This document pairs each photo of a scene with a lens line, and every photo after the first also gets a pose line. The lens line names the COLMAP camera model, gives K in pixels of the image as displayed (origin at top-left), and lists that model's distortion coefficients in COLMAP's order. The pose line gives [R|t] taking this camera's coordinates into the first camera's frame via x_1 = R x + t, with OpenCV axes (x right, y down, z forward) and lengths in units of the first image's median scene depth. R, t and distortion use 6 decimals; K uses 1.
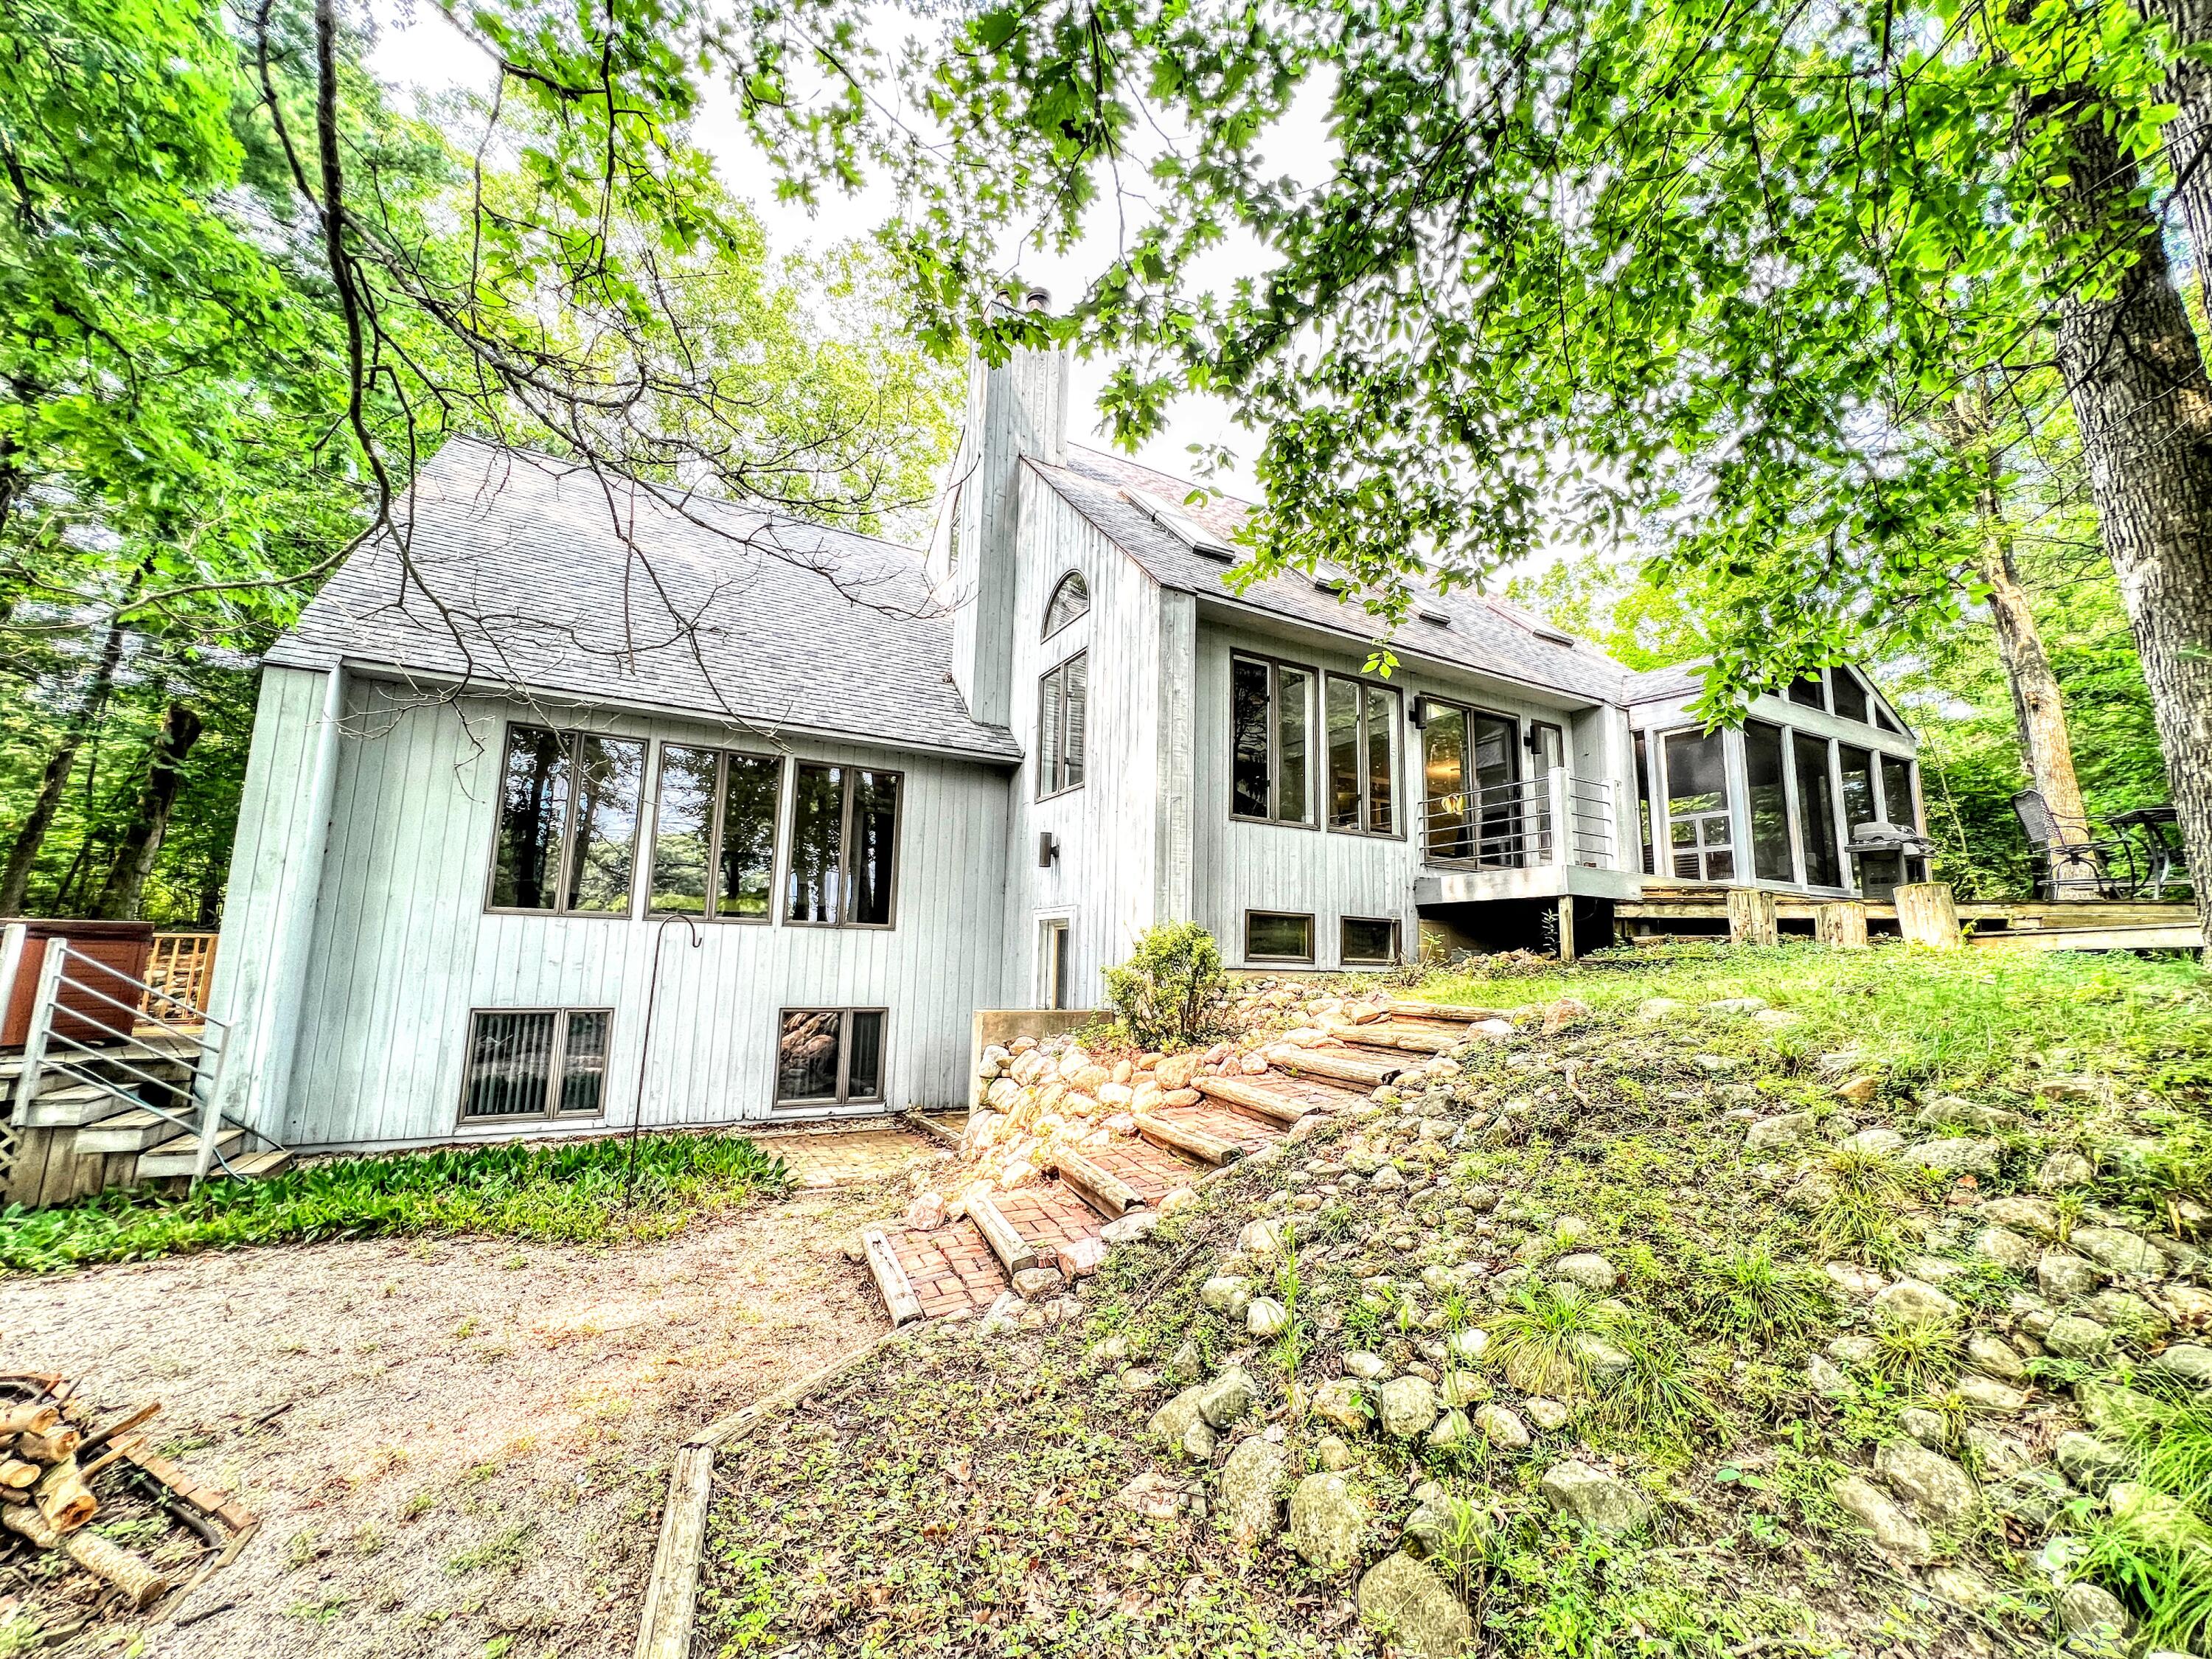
lens RADIAL K [[887.5, 0, 1107.6], [0, 887.5, 830.8], [0, 0, 1]] dist [0.000394, -0.000234]
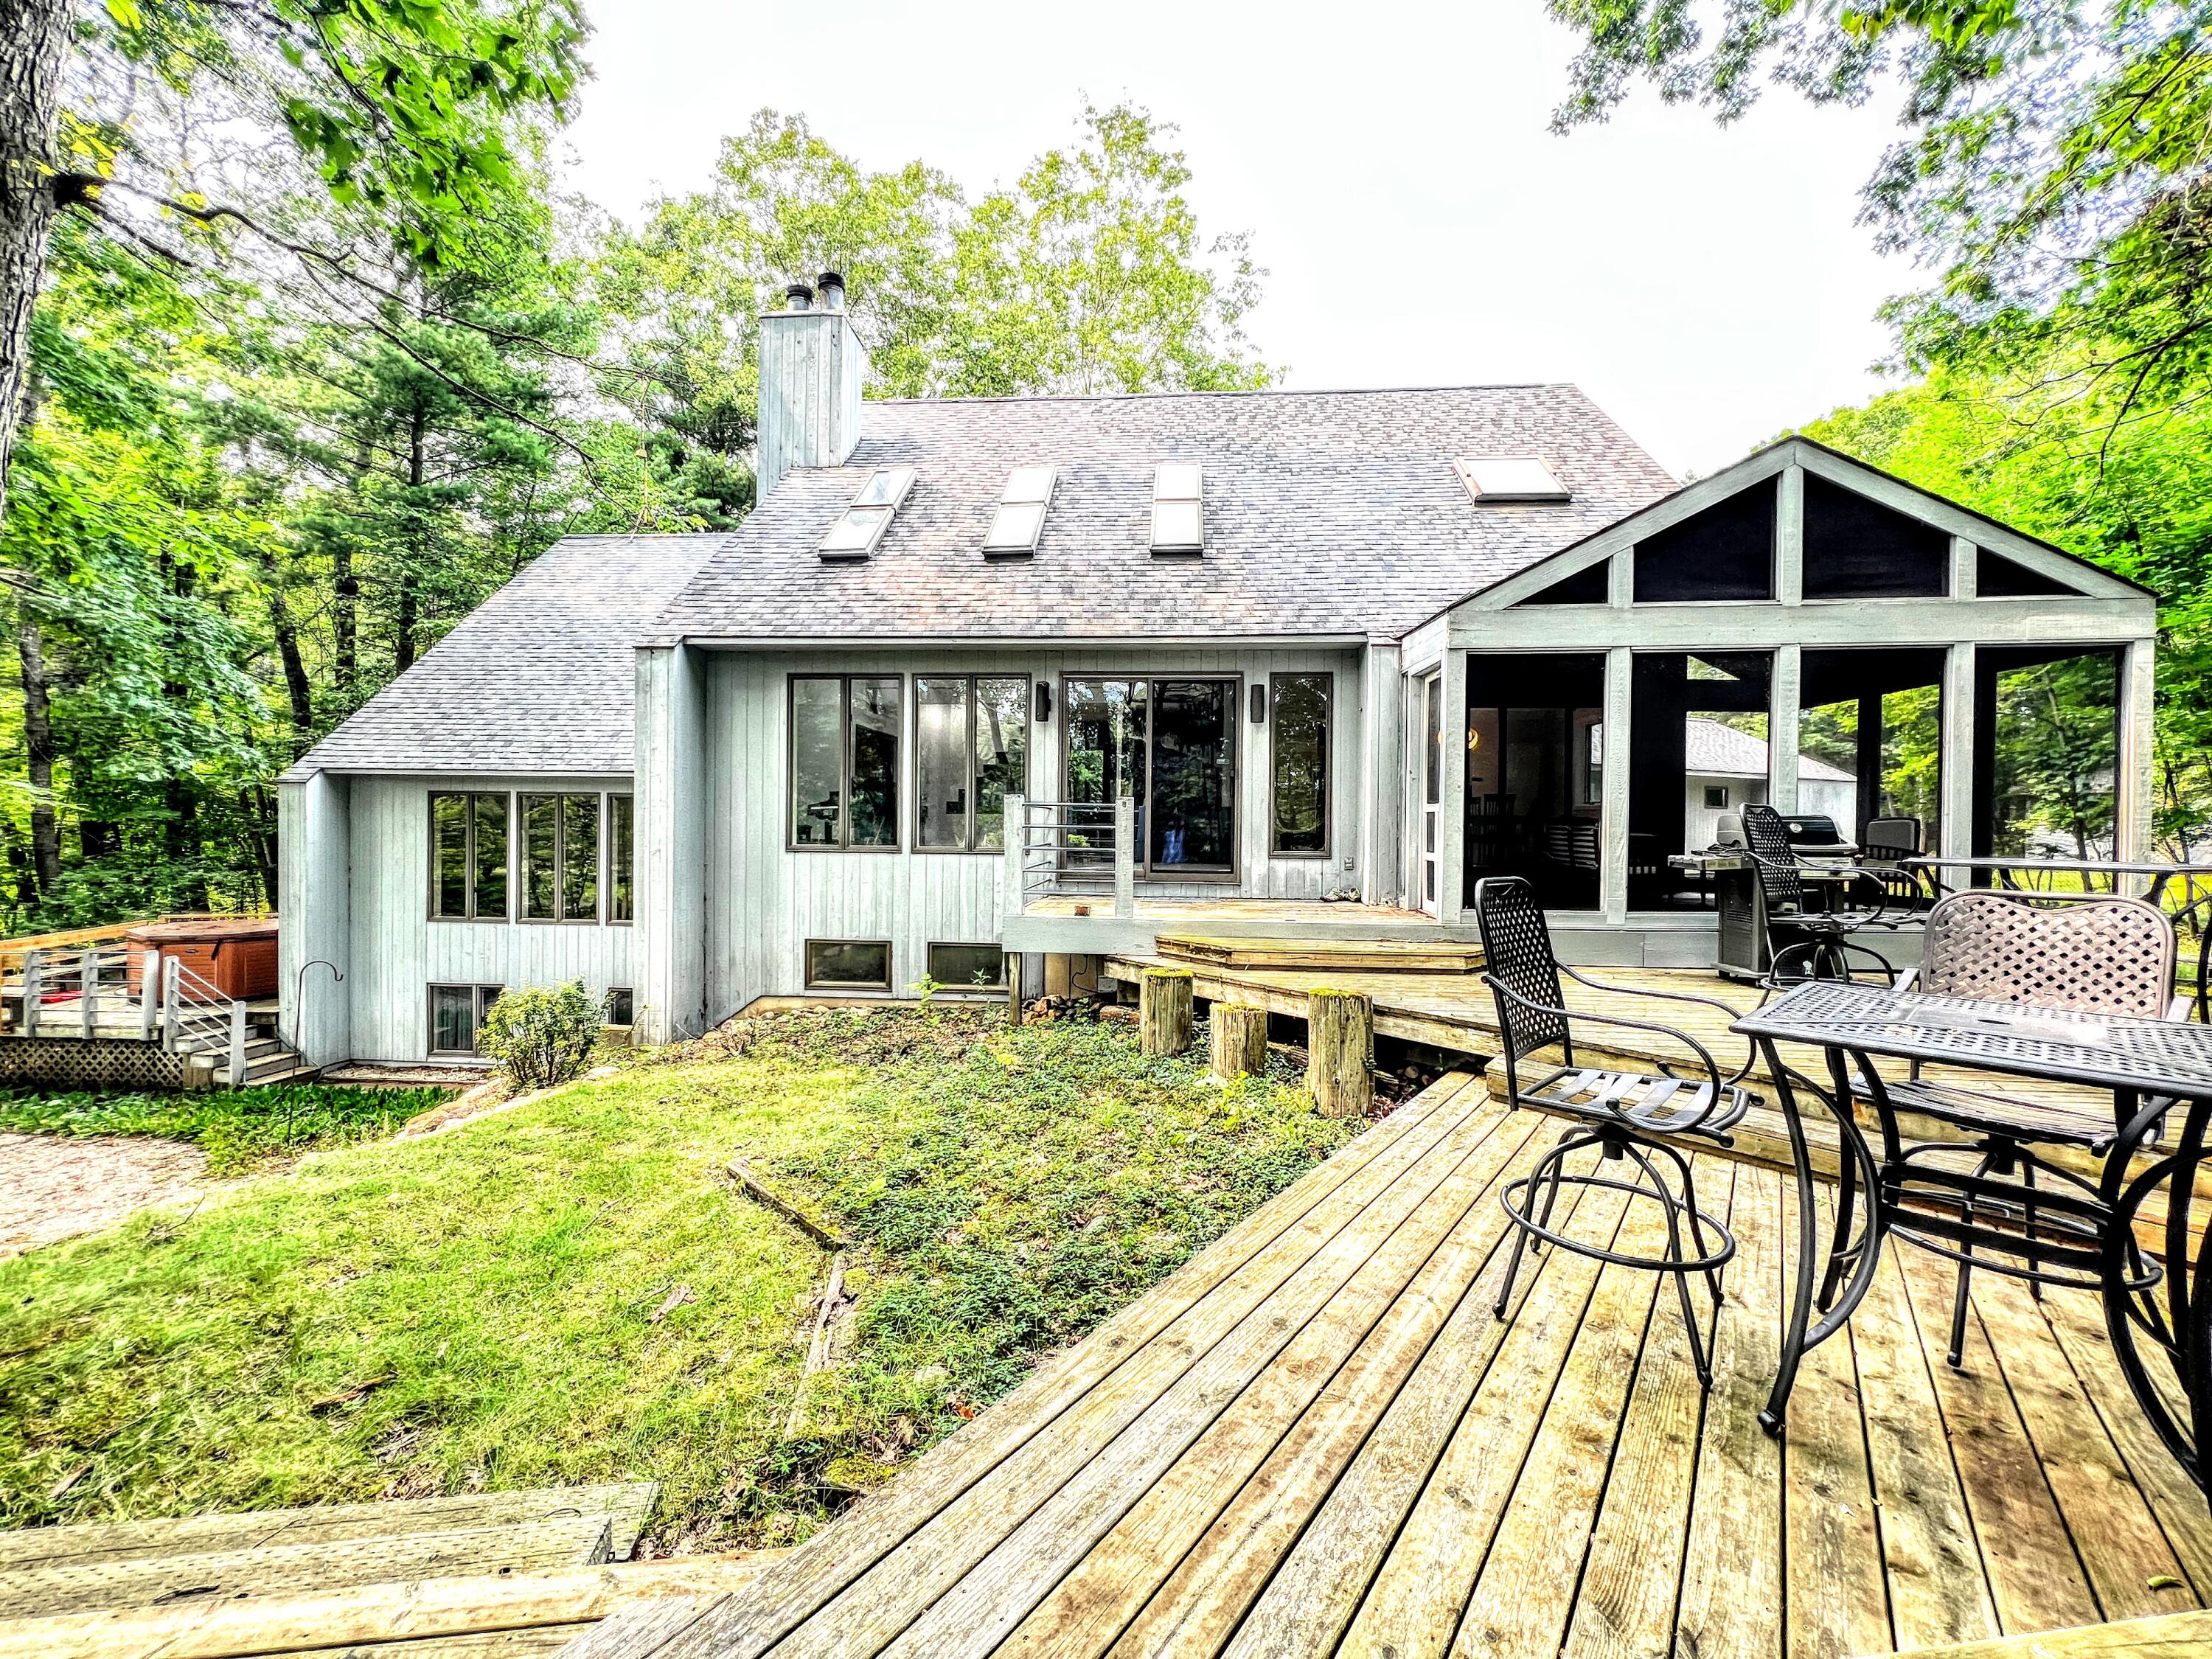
lens RADIAL K [[887.5, 0, 1107.6], [0, 887.5, 830.8], [0, 0, 1]] dist [0.000394, -0.000234]
pose [[0.832739, -0.008707, -0.553598, 1.074602], [0.091997, 0.988153, 0.122842, -0.136262], [0.545970, -0.153225, 0.823674, 0.391382]]
